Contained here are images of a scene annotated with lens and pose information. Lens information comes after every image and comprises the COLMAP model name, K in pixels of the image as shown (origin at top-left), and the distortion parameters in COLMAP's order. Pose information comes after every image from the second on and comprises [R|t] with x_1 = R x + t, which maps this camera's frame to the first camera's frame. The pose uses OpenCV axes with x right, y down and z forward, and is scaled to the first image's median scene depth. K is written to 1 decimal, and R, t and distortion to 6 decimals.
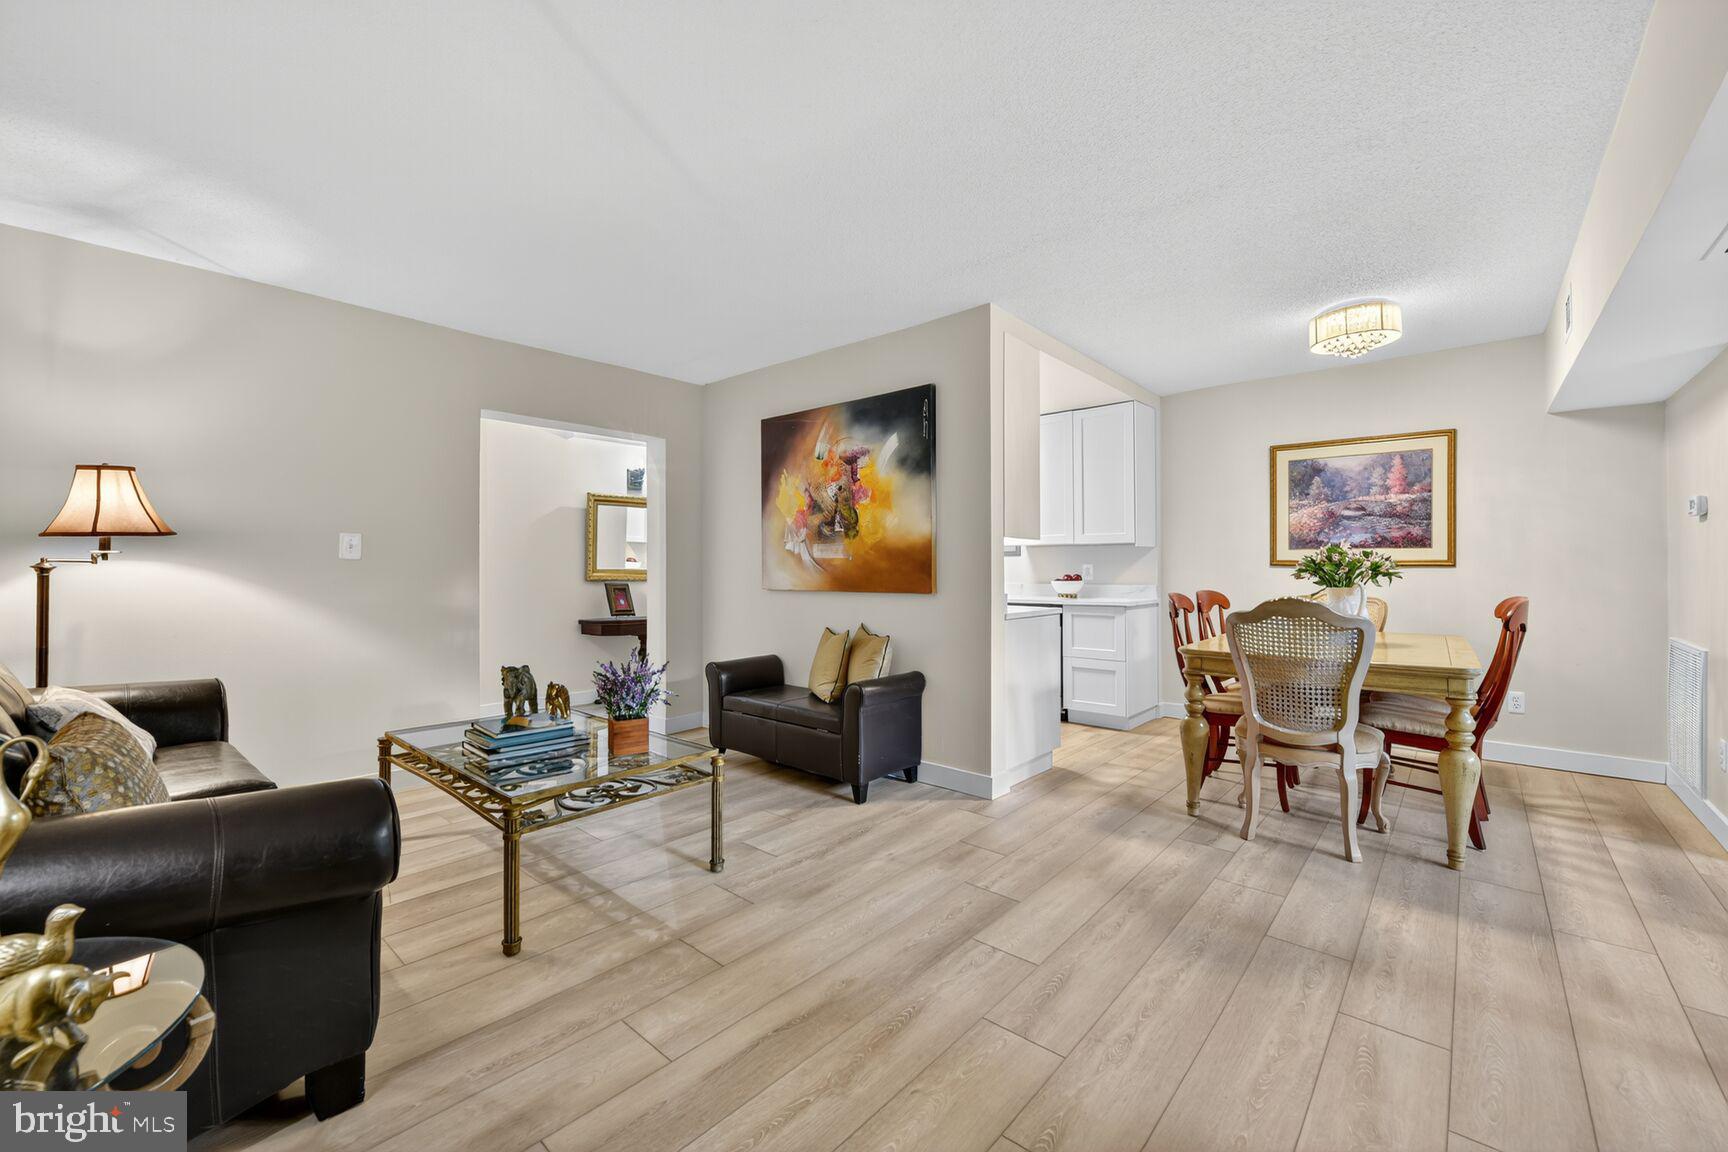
lens RADIAL K [[690.3, 0, 858.2], [0, 690.3, 572.1], [0, 0, 1]] dist [-0.009981, 0.000879]
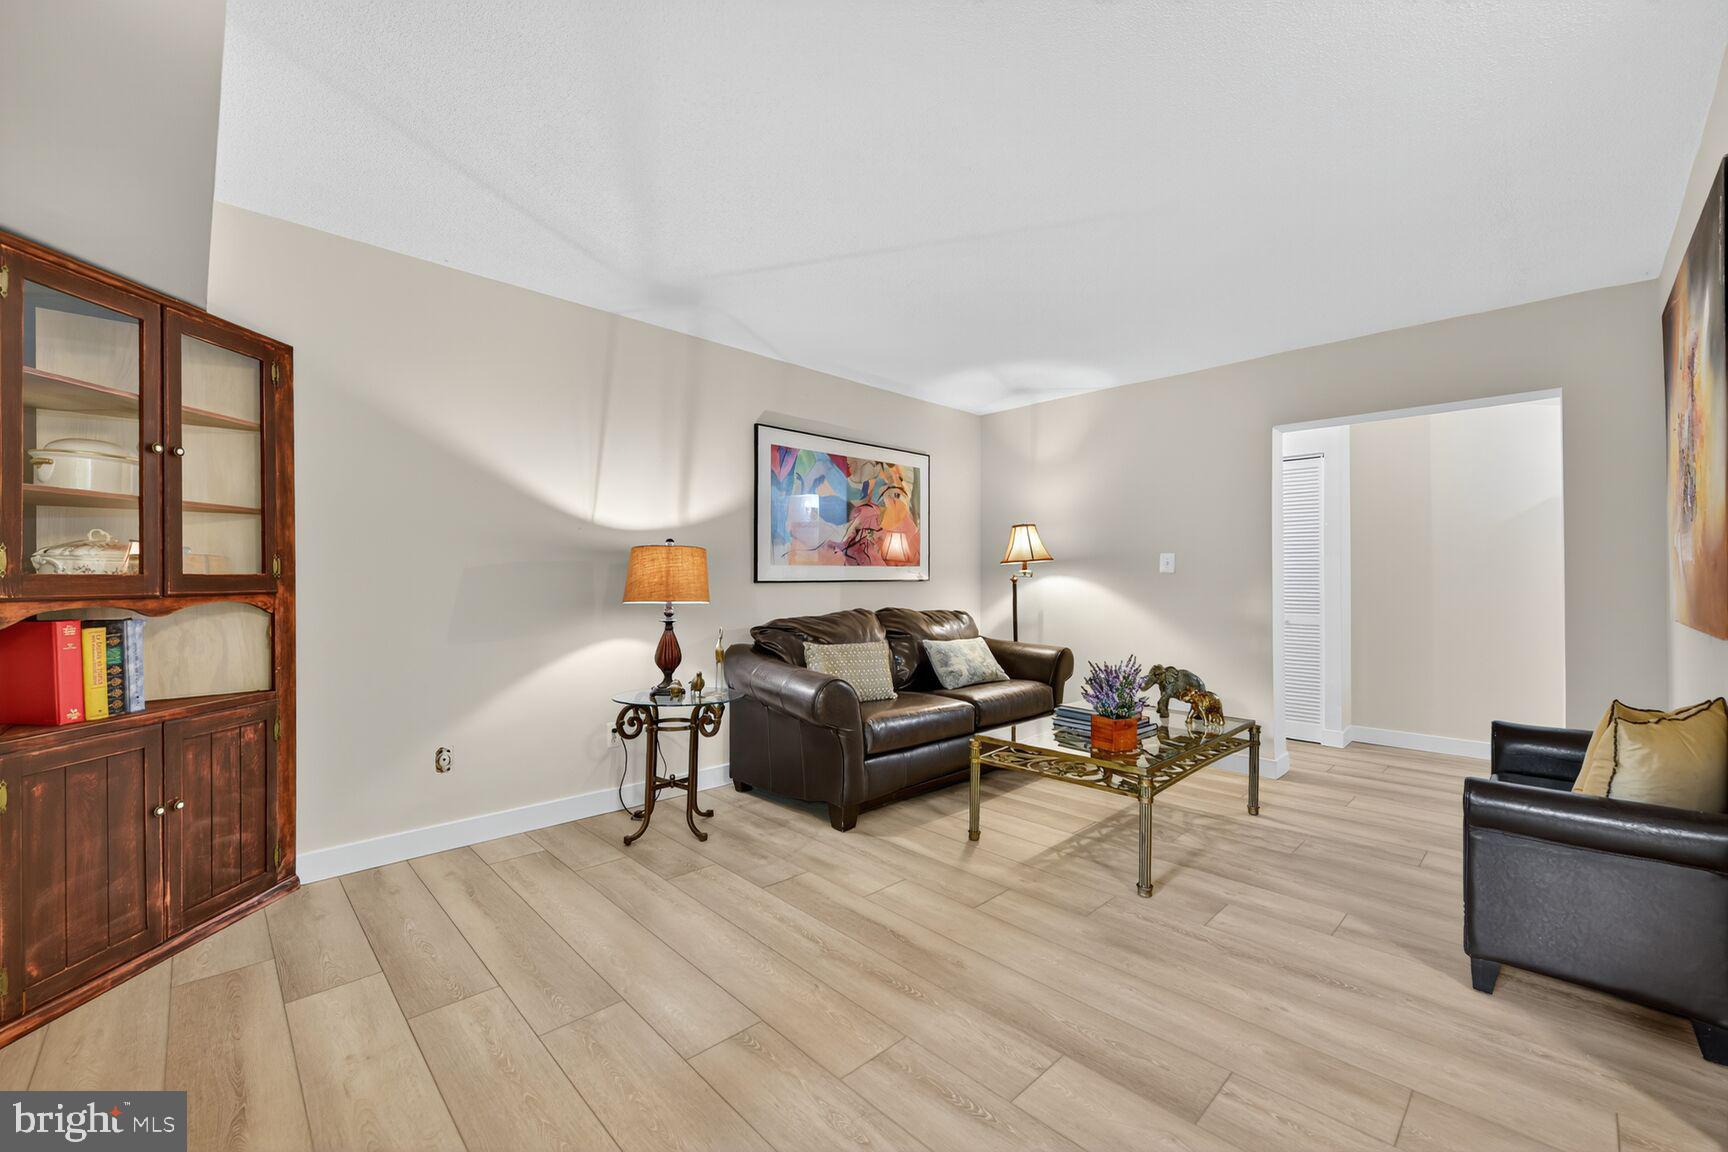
lens RADIAL K [[690.3, 0, 841.8], [0, 690.3, 578.5], [0, 0, 1]] dist [-0.009981, 0.000879]
pose [[-0.094730, -0.004686, -0.995492, 0.572291], [-0.006806, 0.999969, -0.004059, 0.001092], [0.995480, 0.006391, -0.094759, 0.490025]]
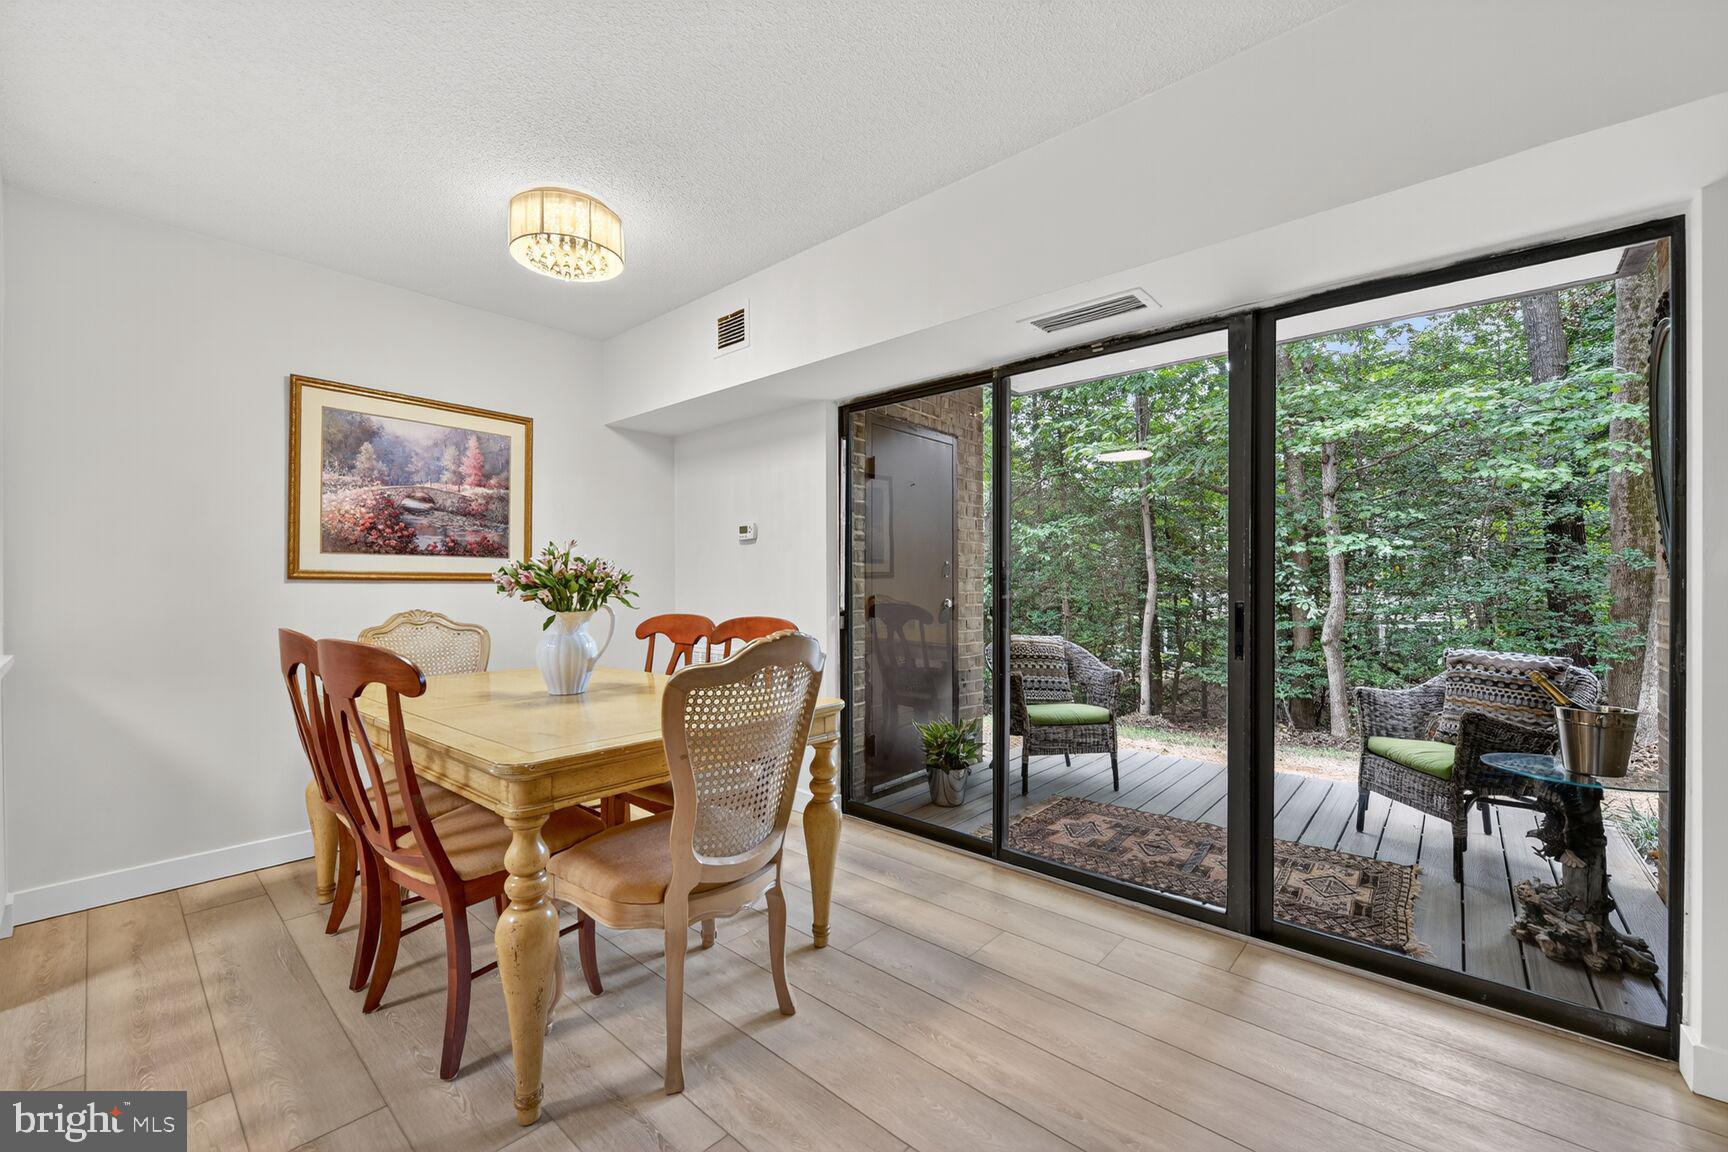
lens RADIAL K [[690.3, 0, 856.6], [0, 690.3, 580.7], [0, 0, 1]] dist [-0.009981, 0.000879]
pose [[0.003097, 0.004981, 0.999983, 0.026266], [0.006376, 0.999967, -0.005001, -0.002667], [-0.999975, 0.006391, 0.003065, 0.690176]]
